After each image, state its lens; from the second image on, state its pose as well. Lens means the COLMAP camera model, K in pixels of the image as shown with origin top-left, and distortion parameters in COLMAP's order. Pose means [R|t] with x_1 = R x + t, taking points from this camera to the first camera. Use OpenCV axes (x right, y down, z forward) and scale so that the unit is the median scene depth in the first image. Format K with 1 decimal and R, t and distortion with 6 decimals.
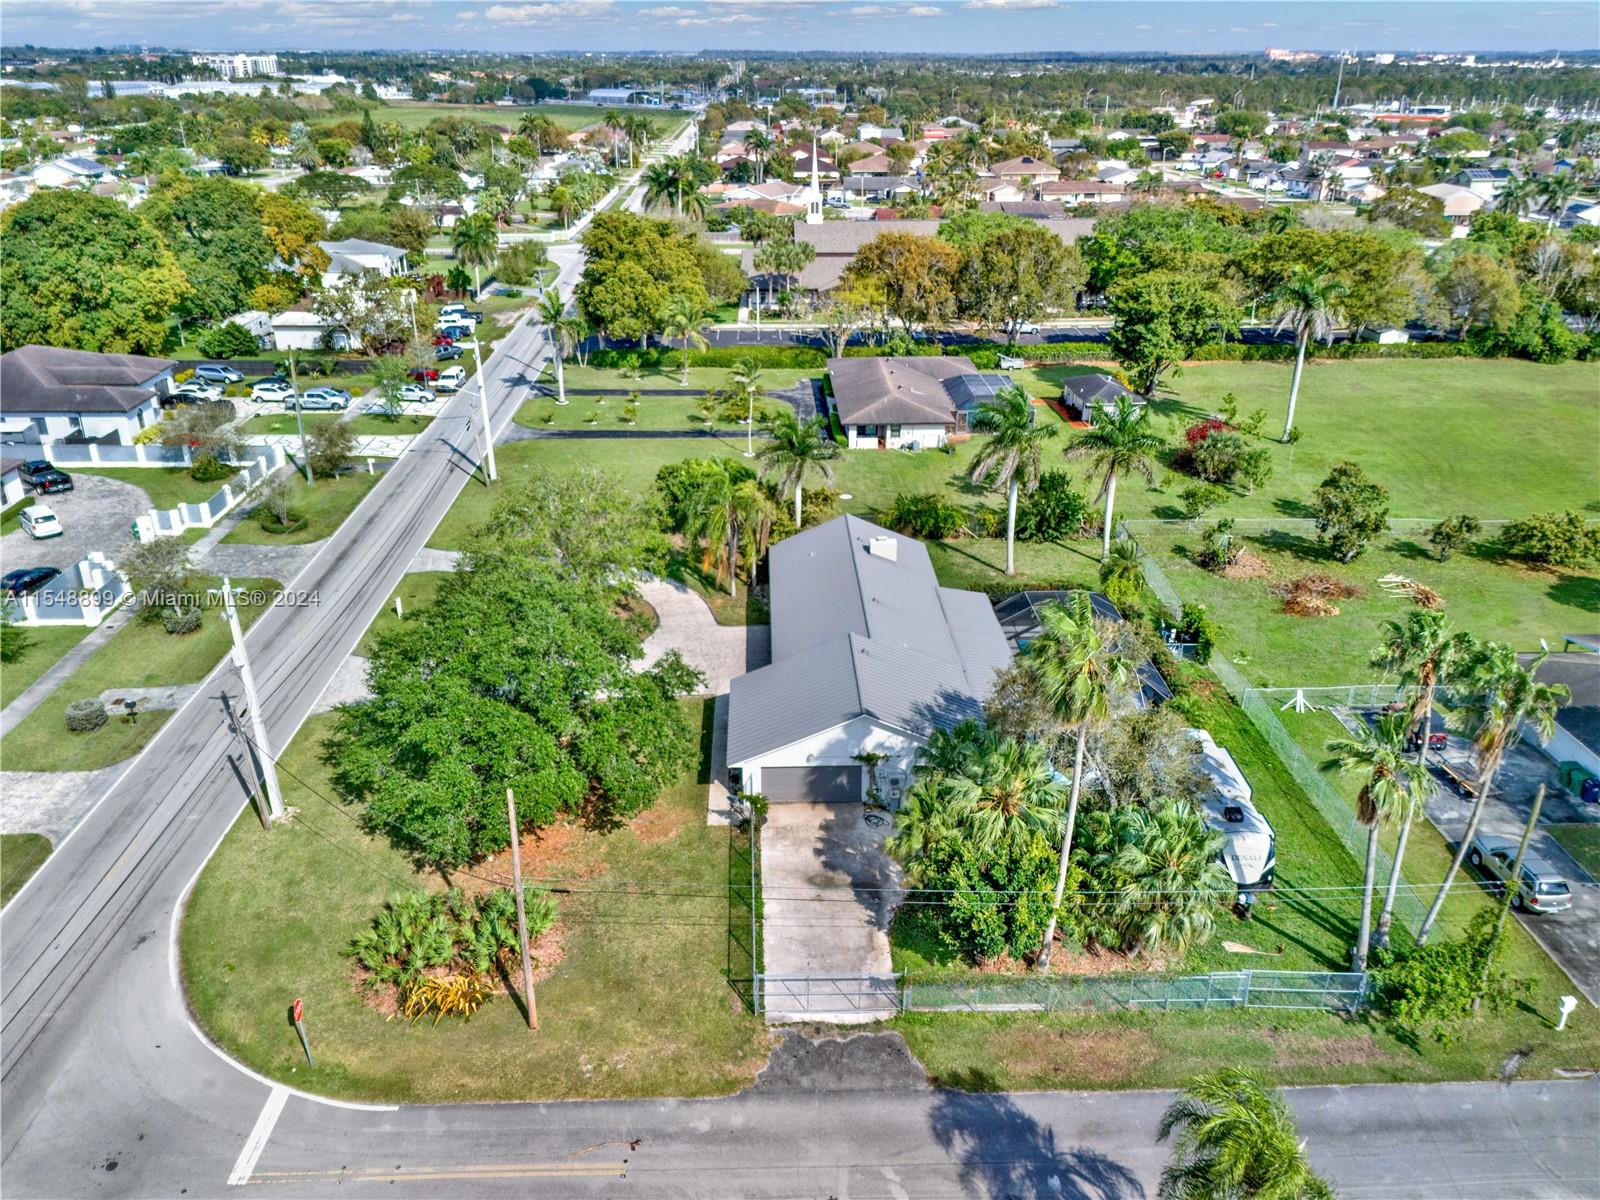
lens RADIAL K [[1223.8, 0, 794.3], [0, 1223.8, 597.4], [0, 0, 1]] dist [0.082654, -0.096542]
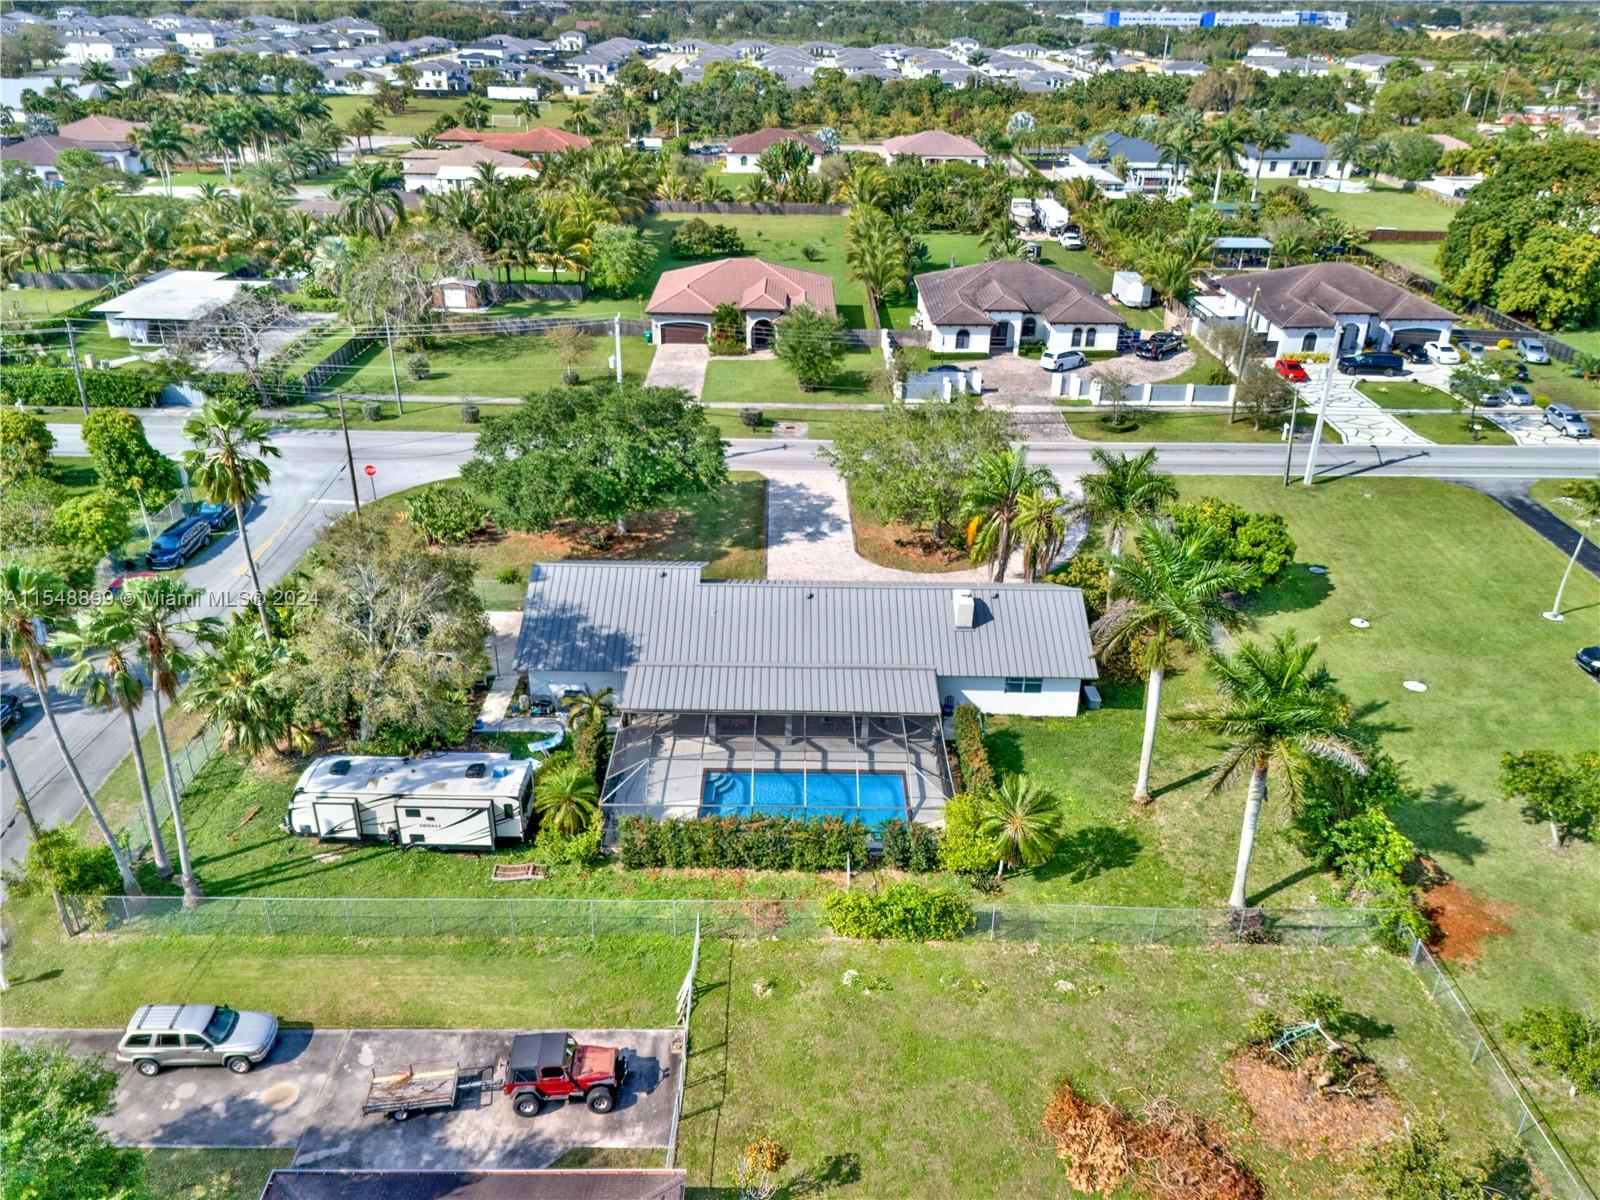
lens RADIAL K [[1218.0, 0, 800.0], [0, 1218.0, 600.0], [0, 0, 1]] dist [0.017427, -0.009491]
pose [[-0.030708, 0.445574, -0.894718, 0.679374], [-0.412799, 0.809581, 0.417343, -0.285483], [0.910304, 0.382155, 0.159072, 0.667677]]
